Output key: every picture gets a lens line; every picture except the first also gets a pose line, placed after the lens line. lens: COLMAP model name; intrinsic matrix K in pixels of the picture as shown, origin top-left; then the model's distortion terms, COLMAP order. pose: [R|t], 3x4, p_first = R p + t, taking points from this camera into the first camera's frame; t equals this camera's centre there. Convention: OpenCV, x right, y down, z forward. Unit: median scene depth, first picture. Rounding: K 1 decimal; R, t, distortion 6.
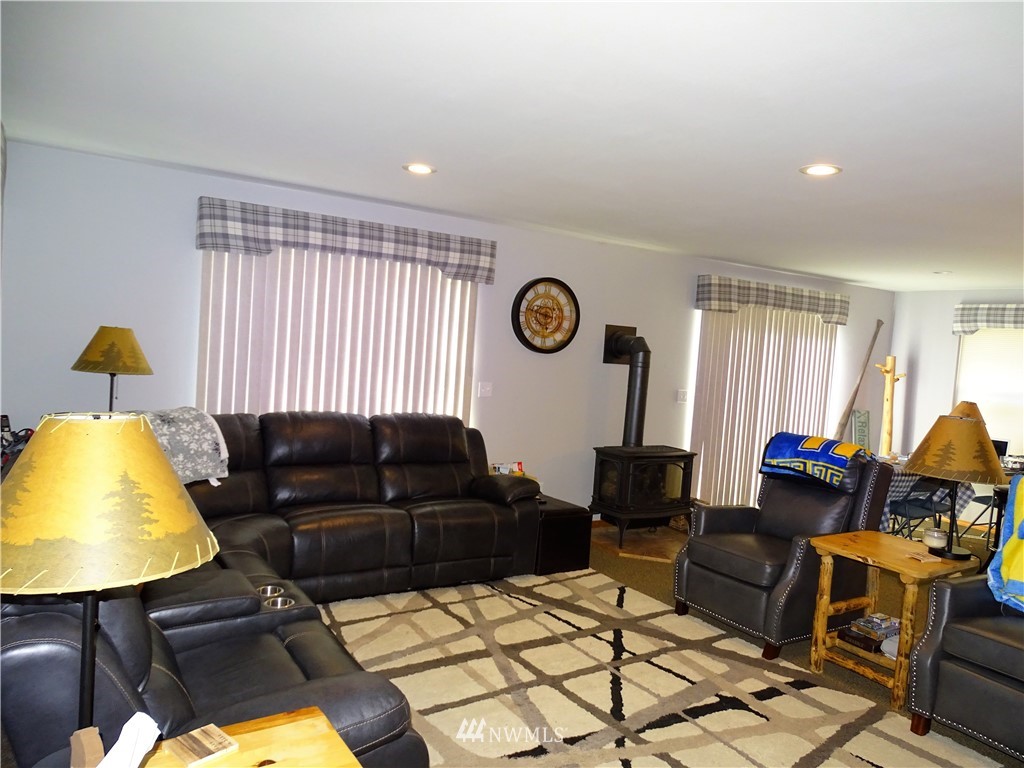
lens RADIAL K [[725.9, 0, 512.0], [0, 725.9, 384.0], [0, 0, 1]] dist [0.003503, -0.003599]
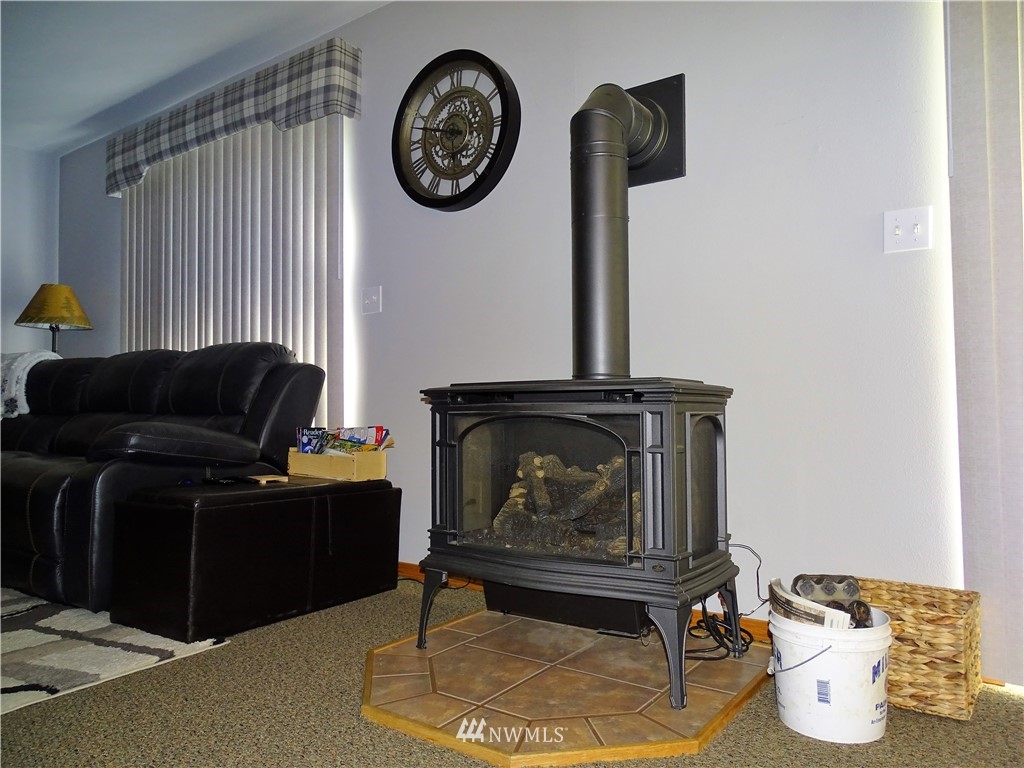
lens RADIAL K [[725.9, 0, 512.0], [0, 725.9, 384.0], [0, 0, 1]] dist [0.003503, -0.003599]
pose [[0.404055, -0.110854, -0.907993, 0.529197], [-0.016059, 0.991617, -0.128210, 0.147511], [0.914594, 0.066386, 0.398887, 0.924333]]
